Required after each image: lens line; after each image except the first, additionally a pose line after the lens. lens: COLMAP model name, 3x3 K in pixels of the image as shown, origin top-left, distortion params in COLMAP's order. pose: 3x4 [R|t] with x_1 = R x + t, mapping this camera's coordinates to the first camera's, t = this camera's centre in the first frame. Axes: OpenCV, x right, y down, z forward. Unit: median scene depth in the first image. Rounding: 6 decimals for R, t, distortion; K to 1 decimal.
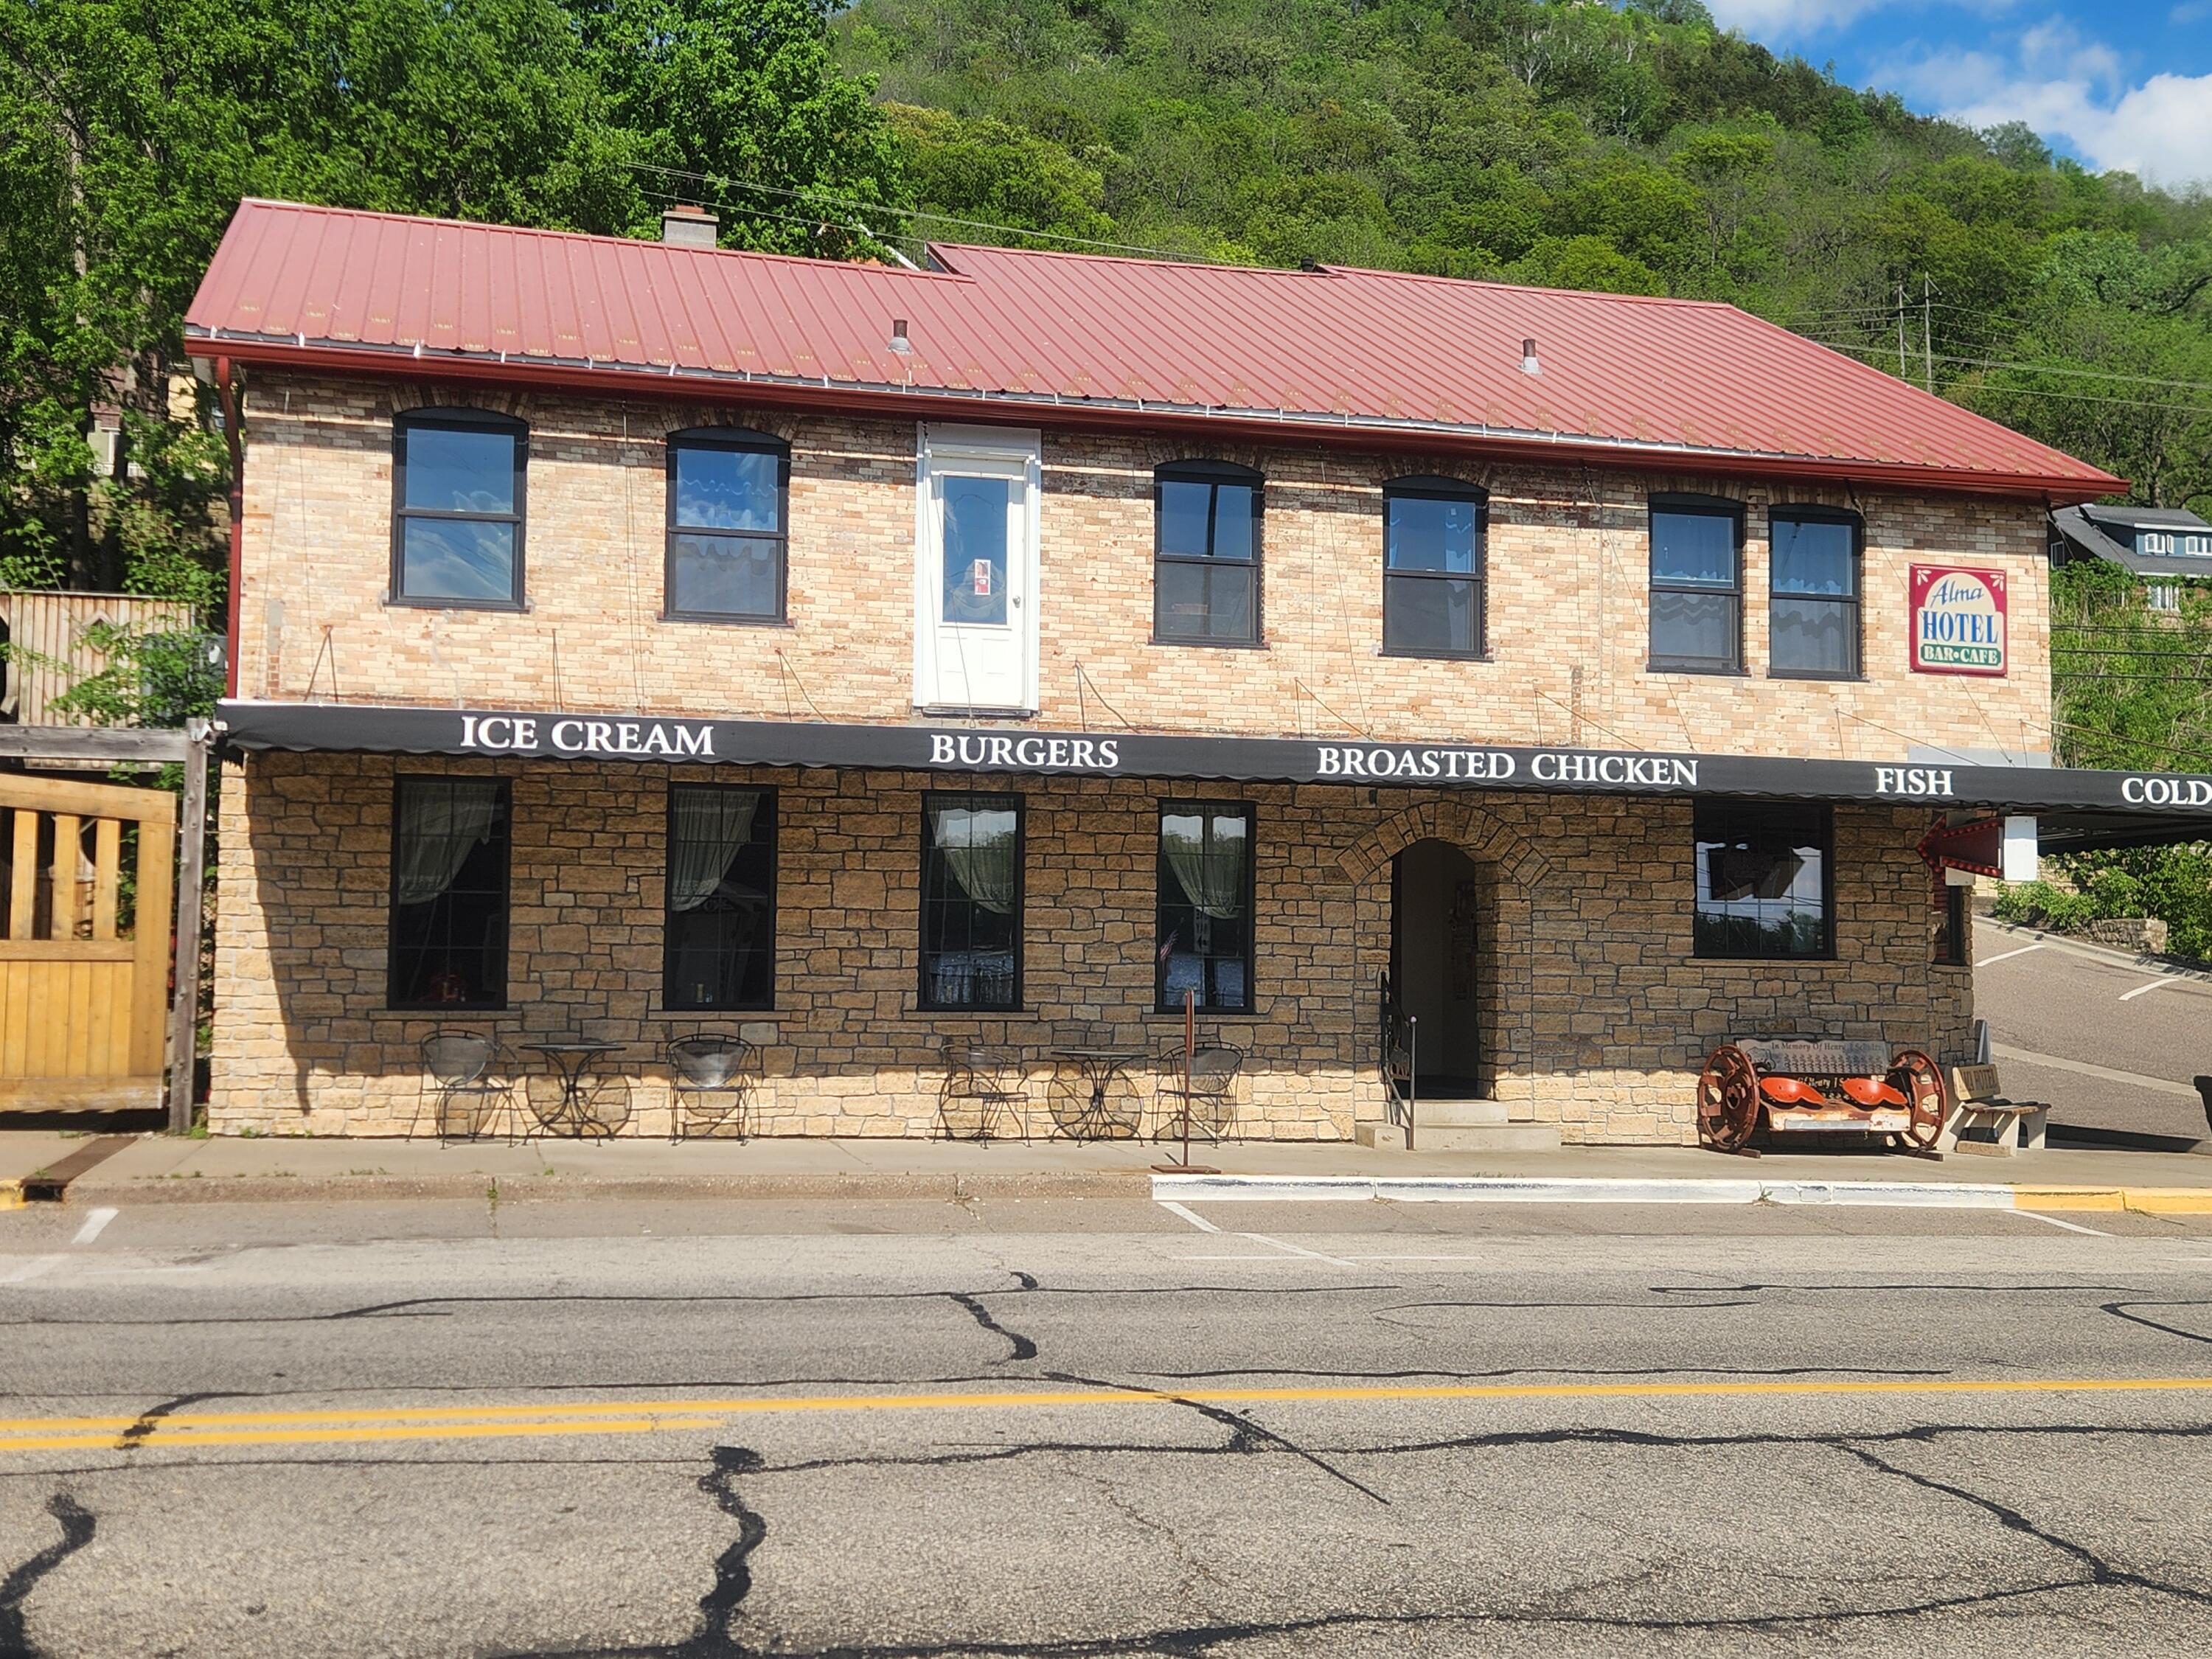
lens RADIAL K [[2080.0, 0, 1106.0], [0, 2080.0, 829.5], [0, 0, 1]] dist [0.120515, -0.100373]
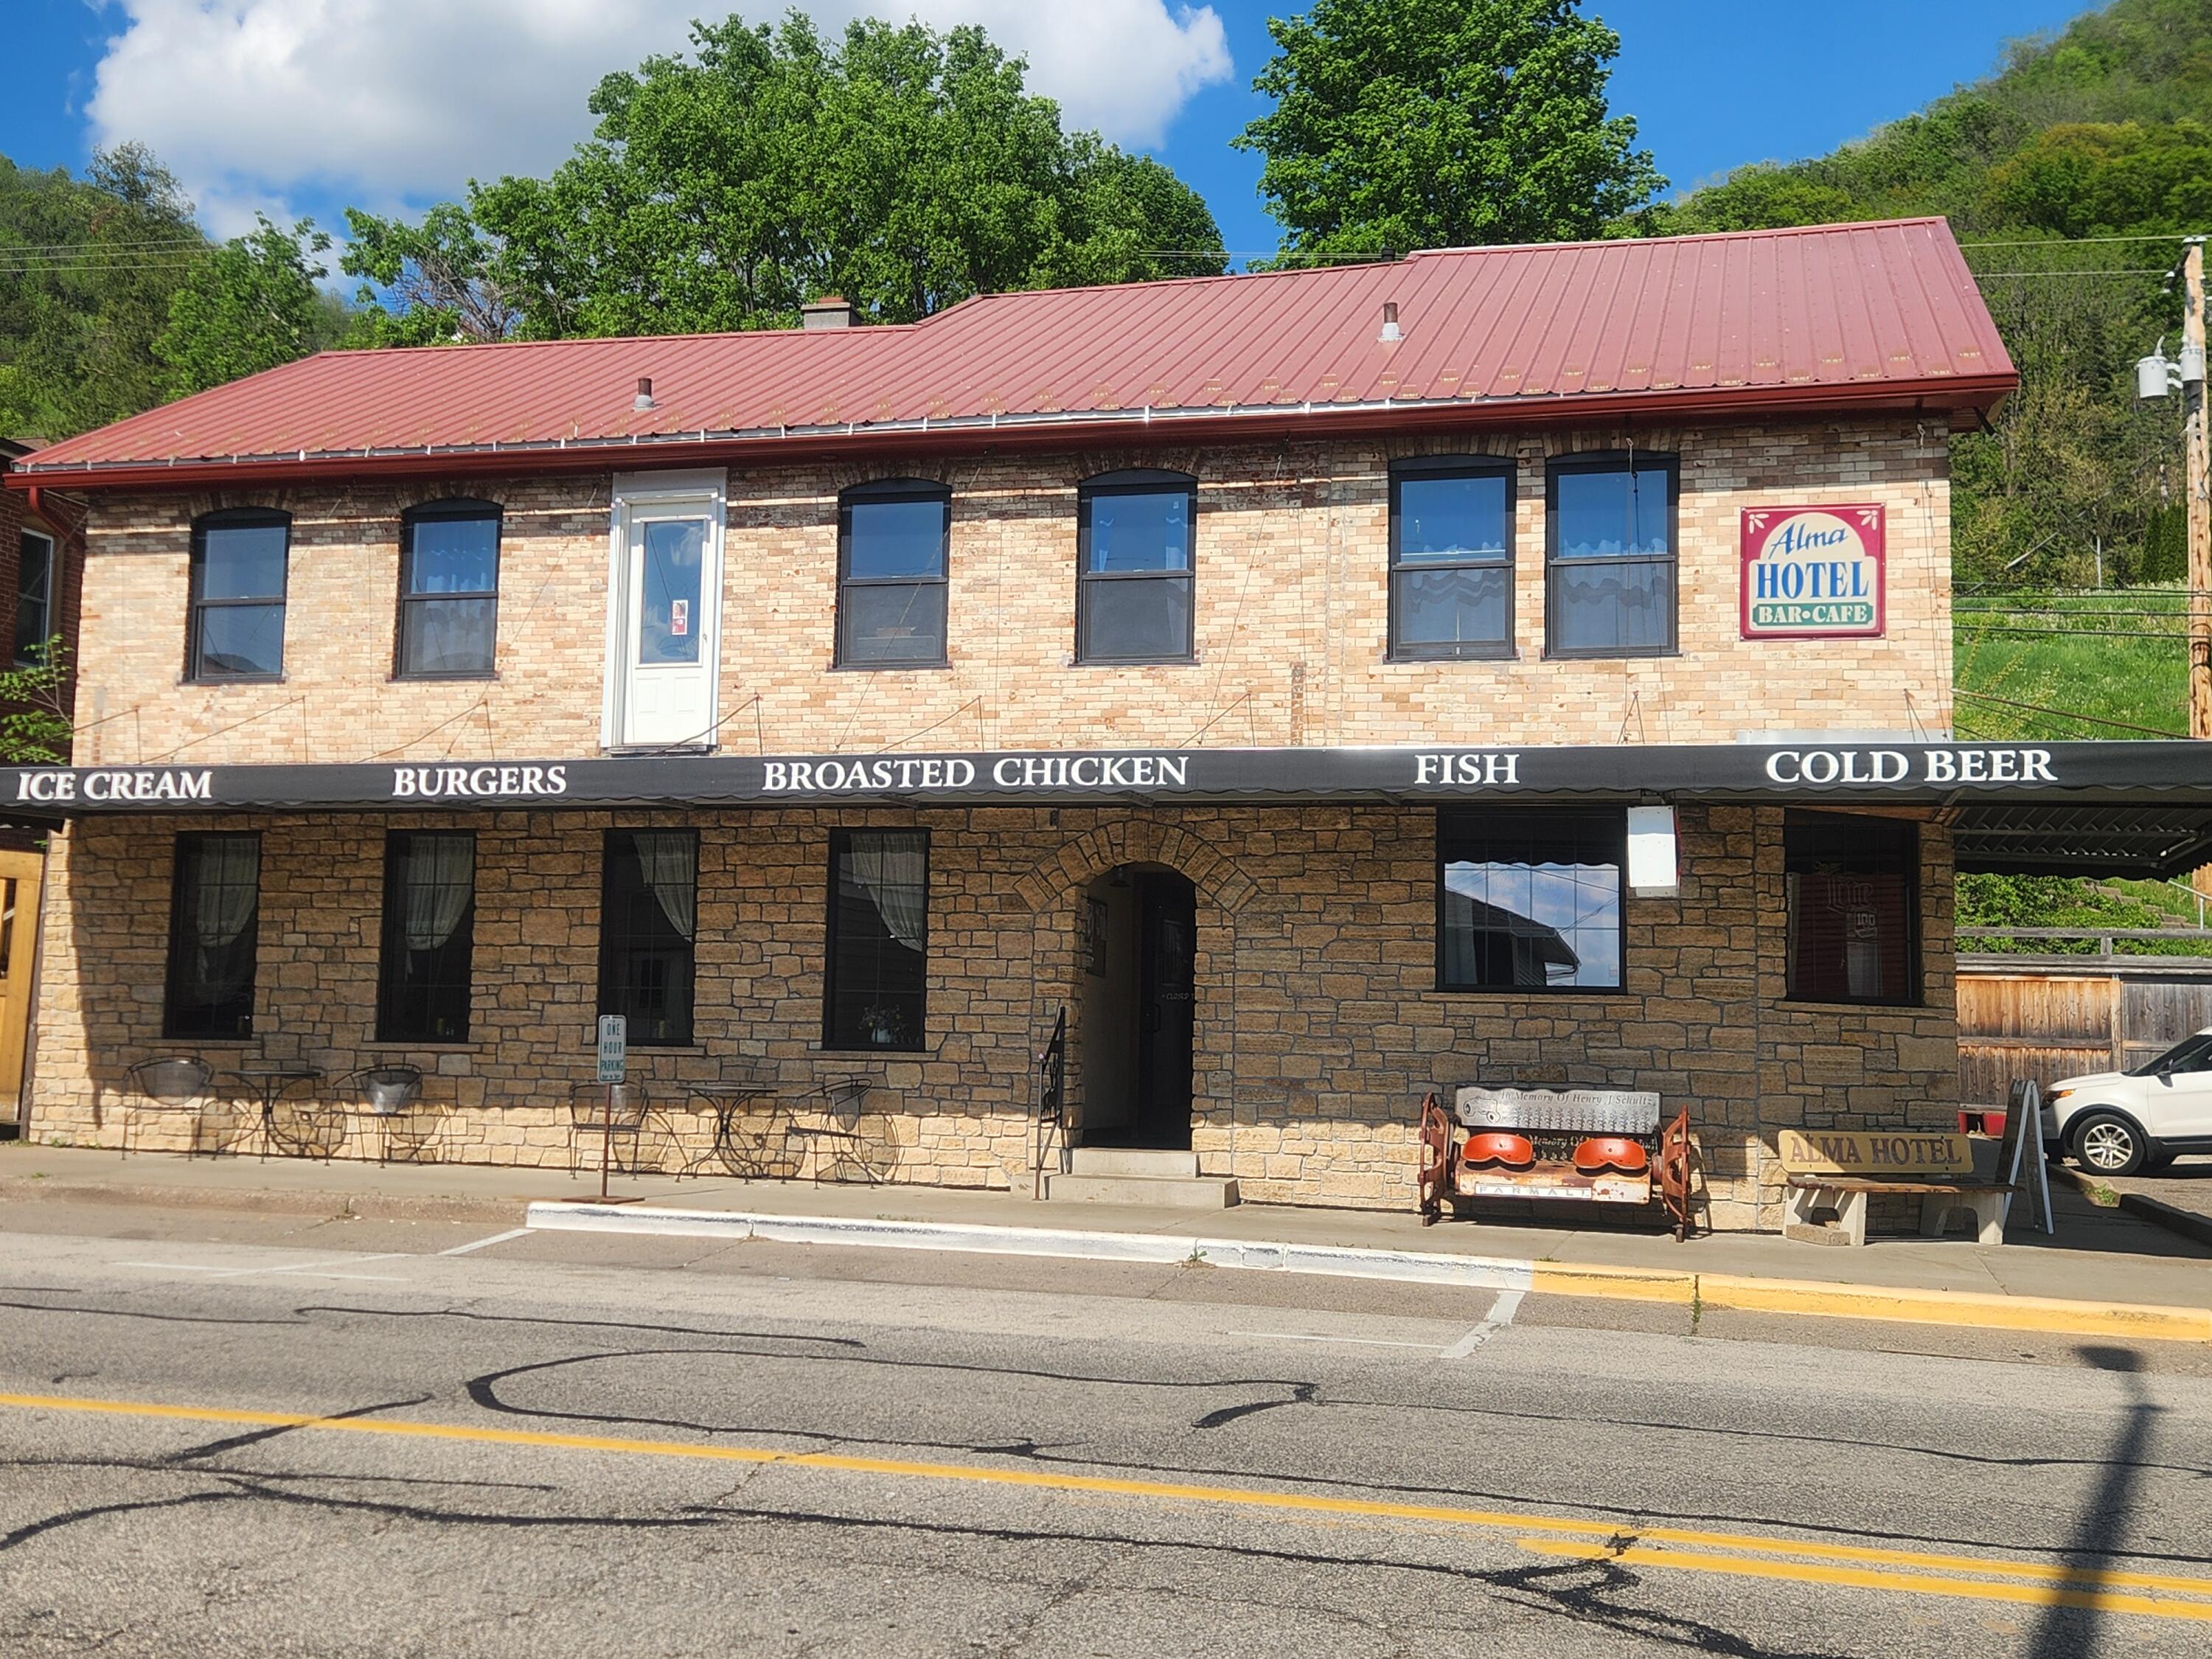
lens RADIAL K [[2080.0, 0, 1106.0], [0, 2080.0, 829.5], [0, 0, 1]] dist [0.120515, -0.100373]
pose [[0.890736, -0.039723, -0.452782, 0.588381], [0.021291, 0.998727, -0.045735, 0.033392], [0.454022, 0.031098, 0.890447, 0.191682]]
